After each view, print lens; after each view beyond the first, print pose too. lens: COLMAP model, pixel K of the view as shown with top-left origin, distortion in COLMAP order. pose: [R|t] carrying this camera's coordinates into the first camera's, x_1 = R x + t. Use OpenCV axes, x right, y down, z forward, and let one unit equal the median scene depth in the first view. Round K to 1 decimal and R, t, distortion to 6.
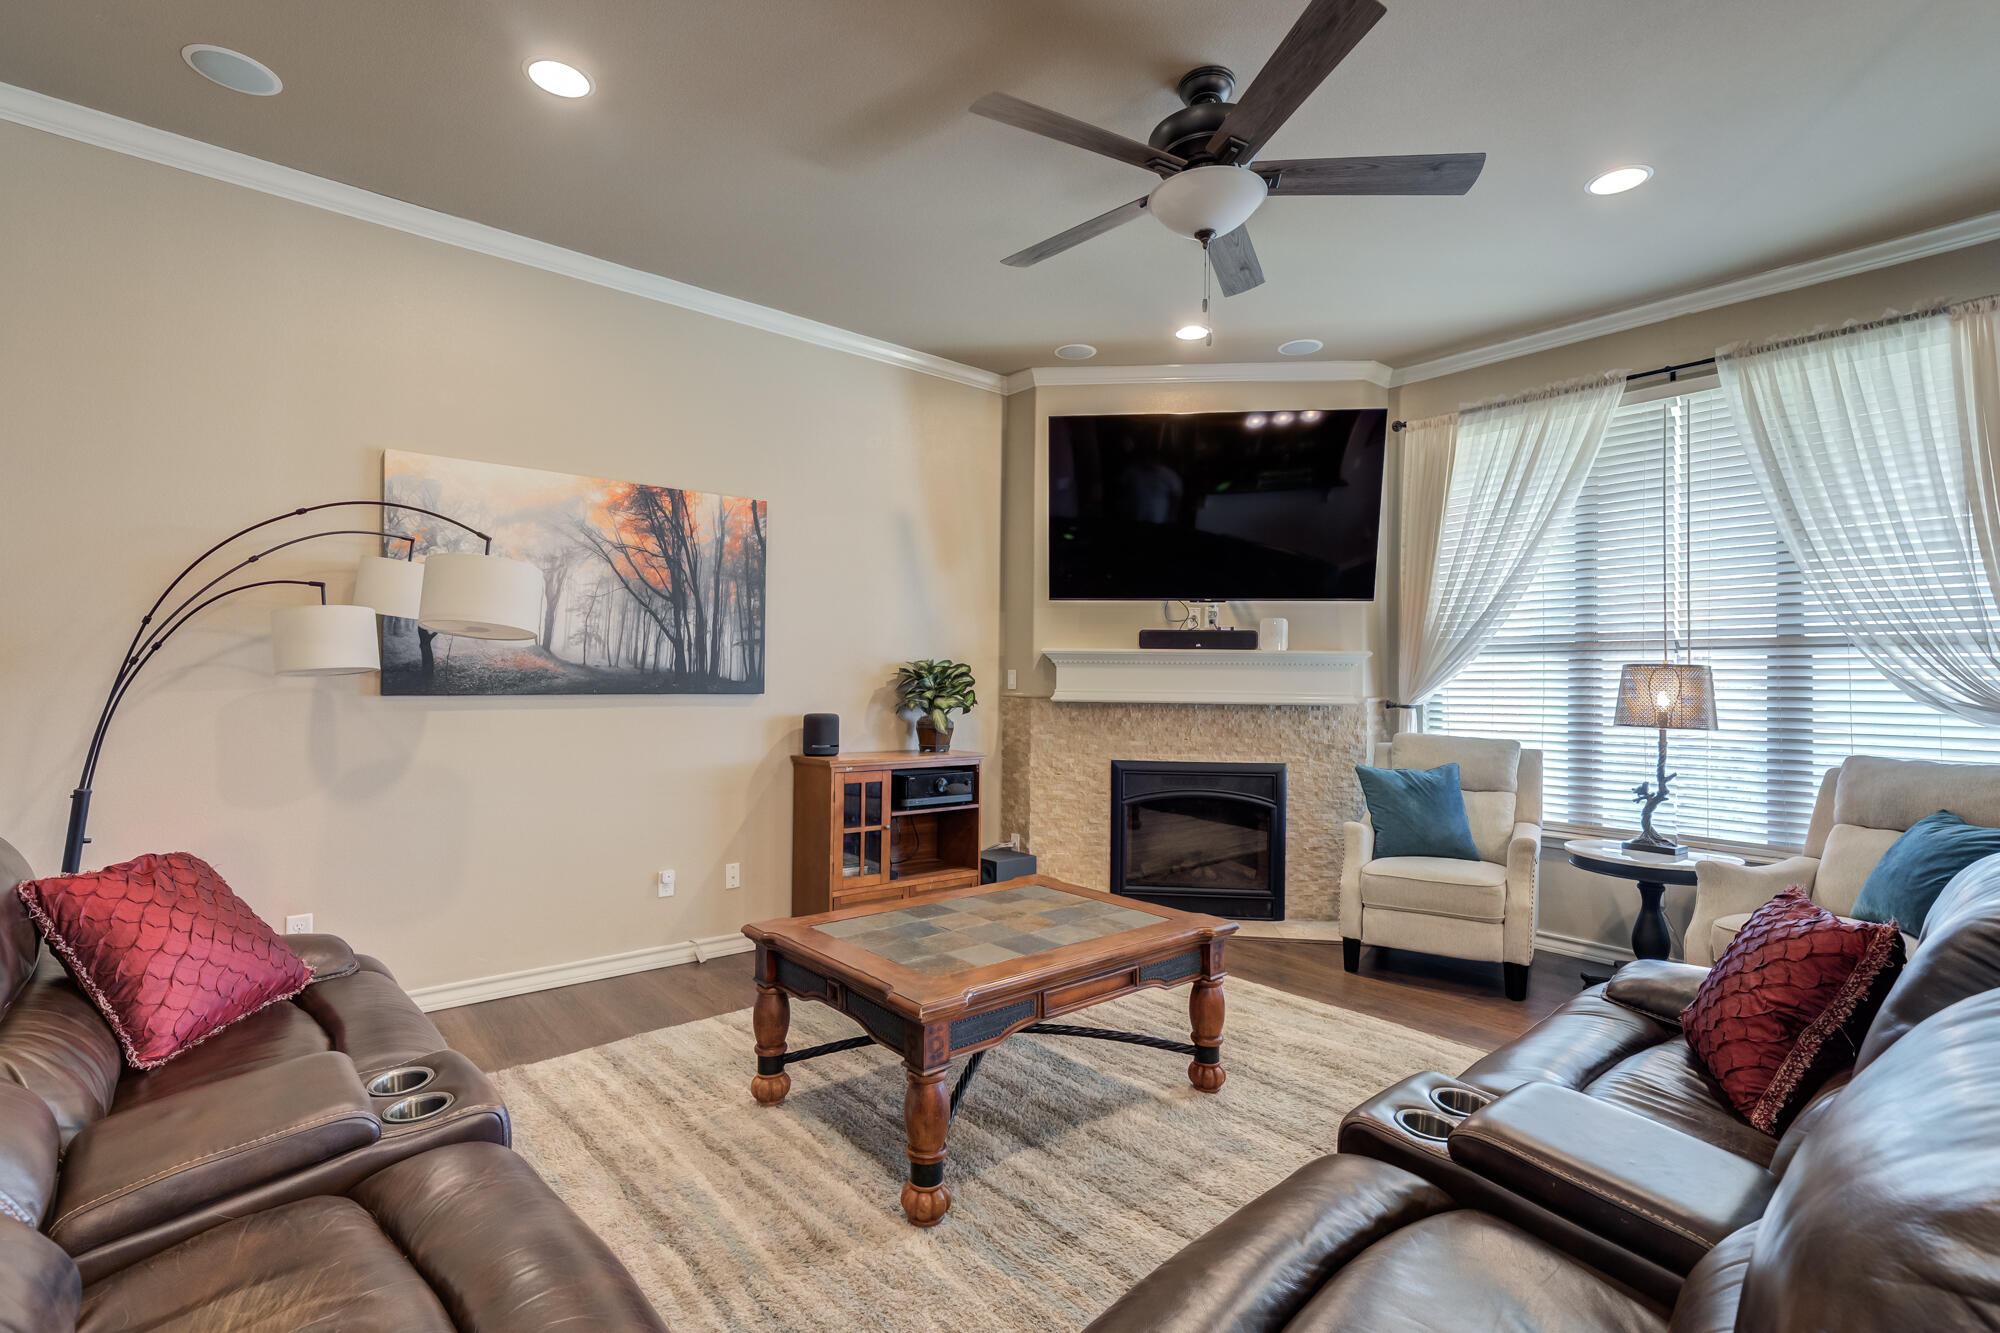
lens RADIAL K [[889.9, 0, 1000.0], [0, 889.9, 666.5], [0, 0, 1]] dist [-0.001367, -0.000010]
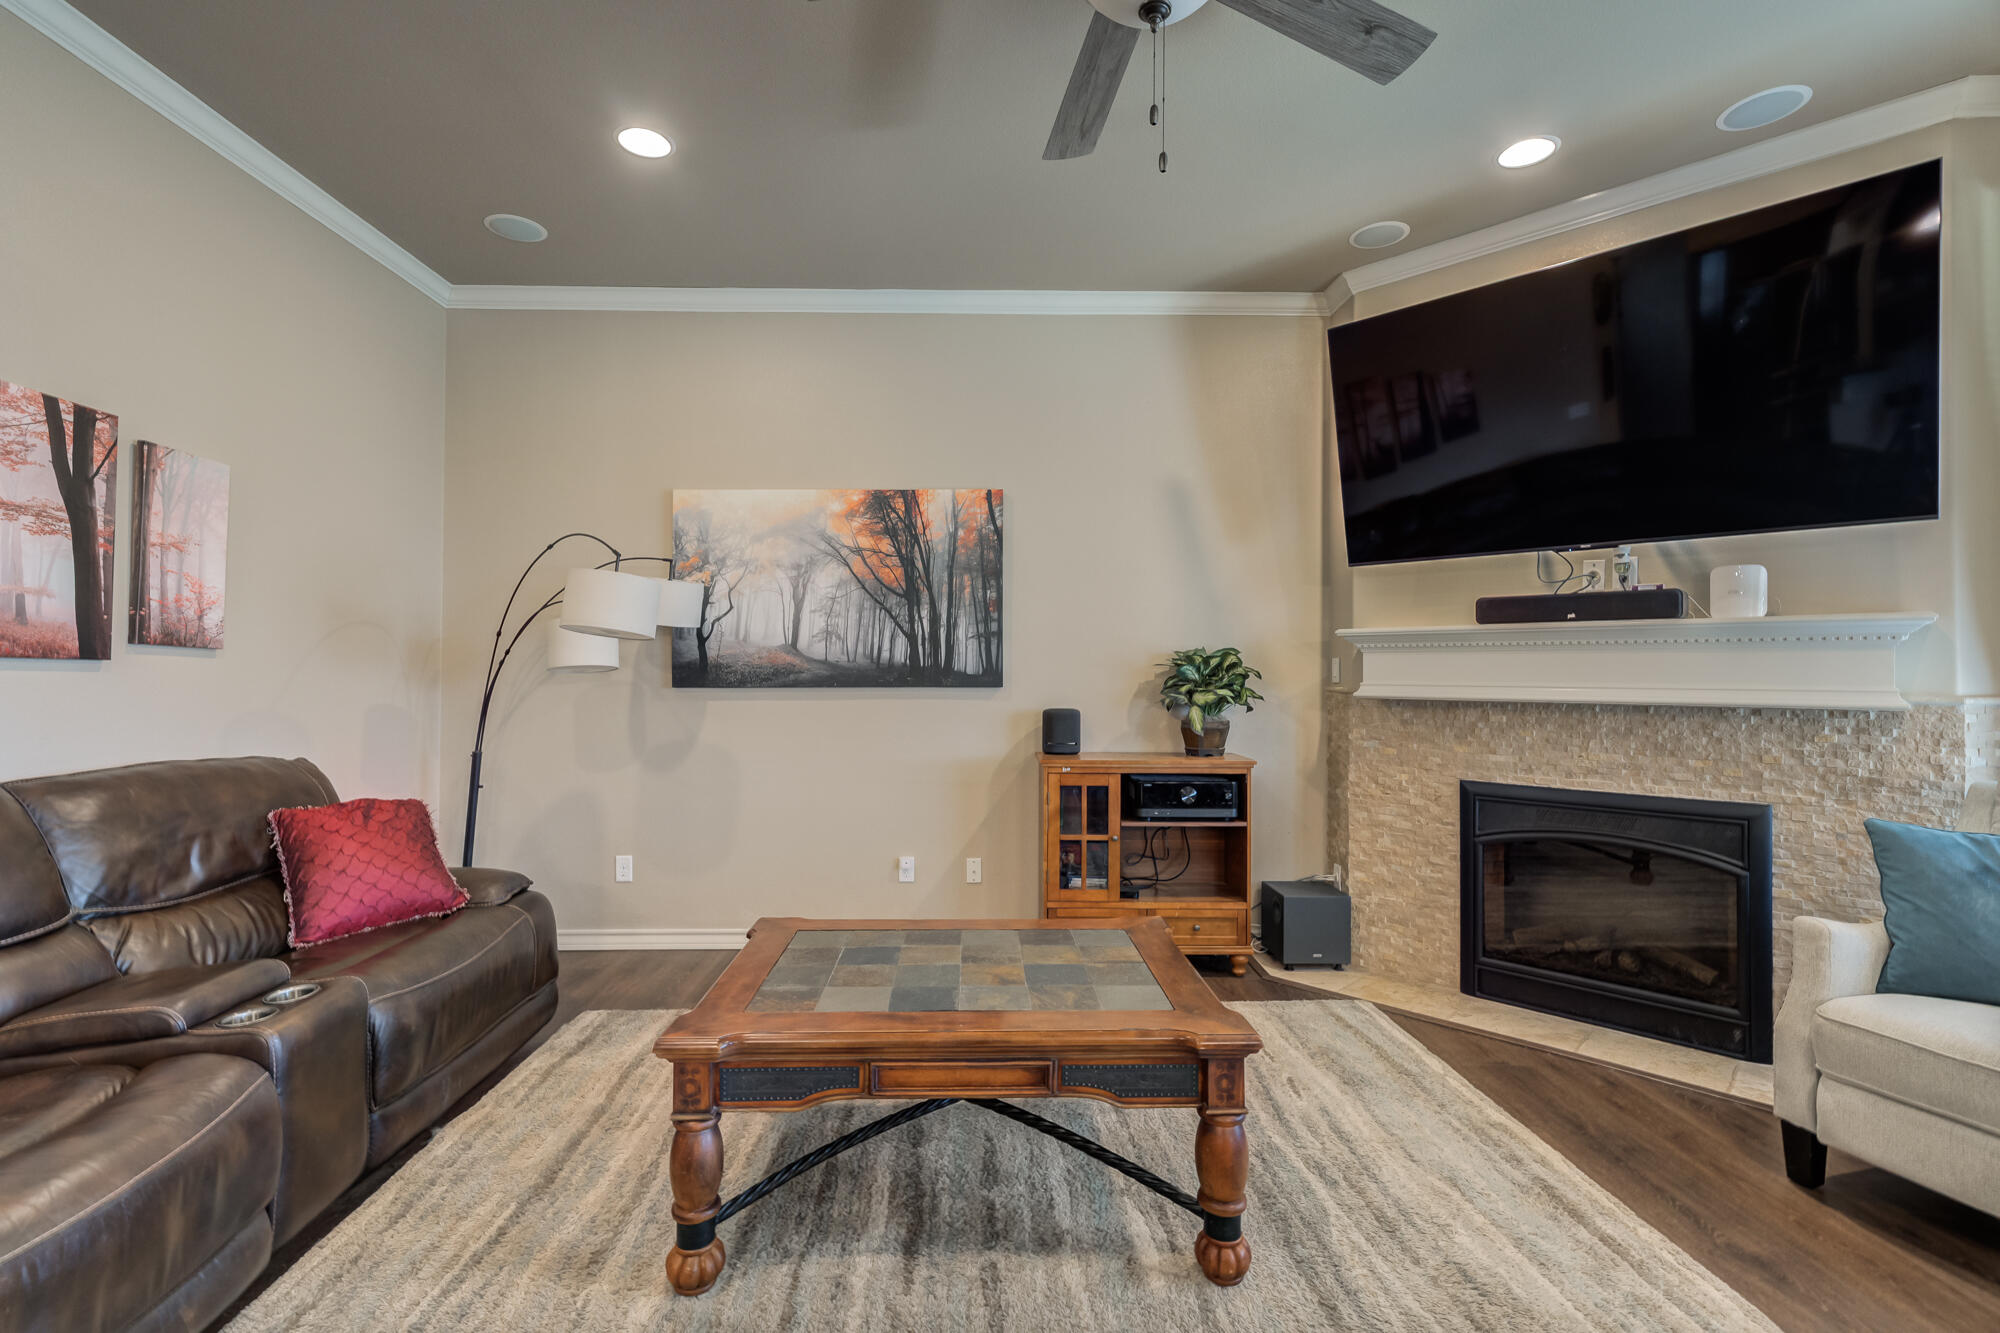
lens RADIAL K [[886.3, 0, 994.4], [0, 886.3, 661.1], [0, 0, 1]] dist [0.003582, 0.000506]
pose [[0.784427, -0.016481, -0.620002, 0.333998], [0.016311, 0.999849, -0.005942, 0.007721], [0.620007, -0.005452, 0.784577, 0.237501]]
